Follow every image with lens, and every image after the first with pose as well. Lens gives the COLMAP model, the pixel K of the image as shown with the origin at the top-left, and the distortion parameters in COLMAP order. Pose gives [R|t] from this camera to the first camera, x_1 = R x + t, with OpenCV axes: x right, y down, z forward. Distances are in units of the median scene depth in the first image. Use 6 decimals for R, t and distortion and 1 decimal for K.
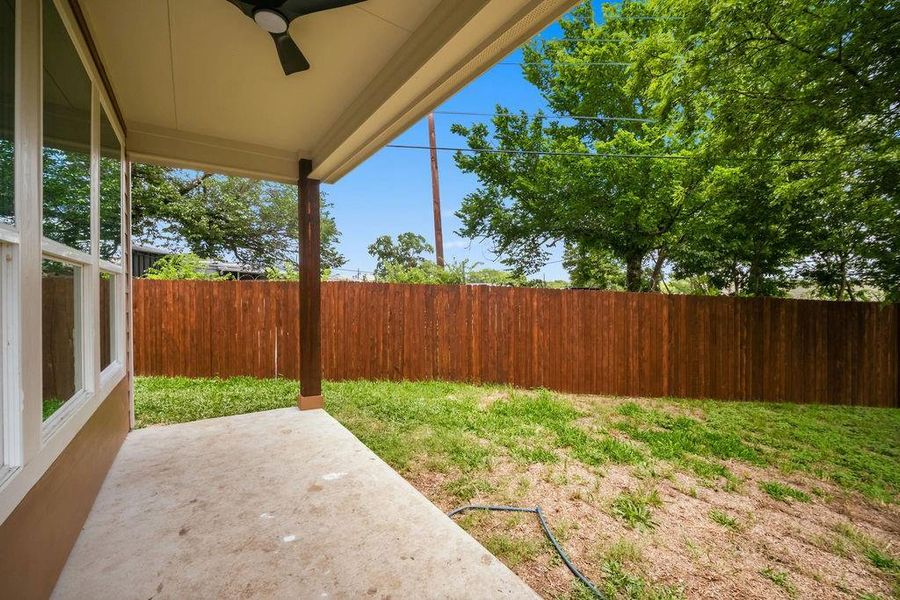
lens RADIAL K [[360.0, 0, 444.7], [0, 360.0, 294.3], [0, 0, 1]] dist [-0.005117, -0.000422]
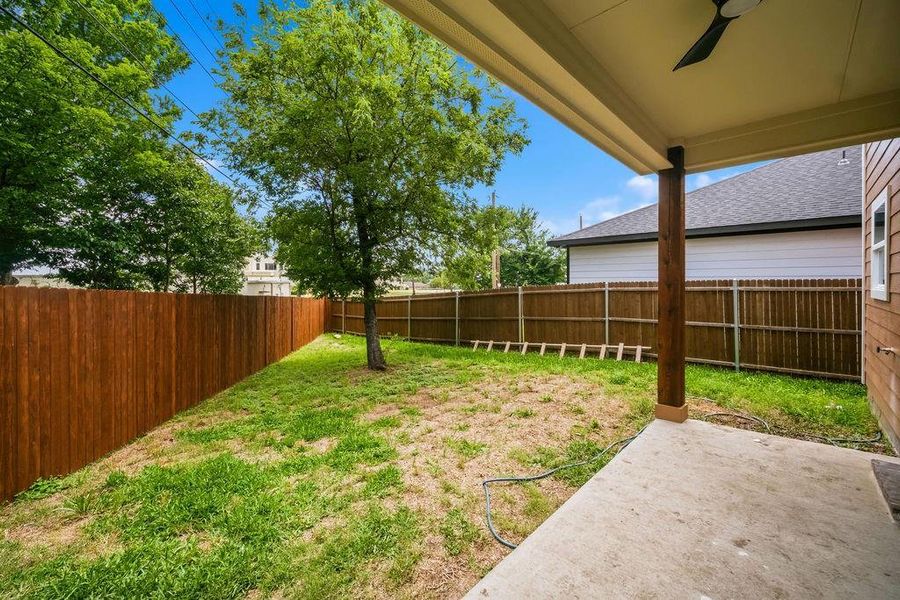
lens RADIAL K [[388.7, 0, 427.8], [0, 388.7, 285.3], [0, 0, 1]] dist [0.001004, 0.000017]
pose [[-0.187962, -0.003799, 0.982169, -0.418702], [0.005953, 0.999970, 0.005007, -0.021631], [-0.982158, 0.006788, -0.187933, 0.632135]]
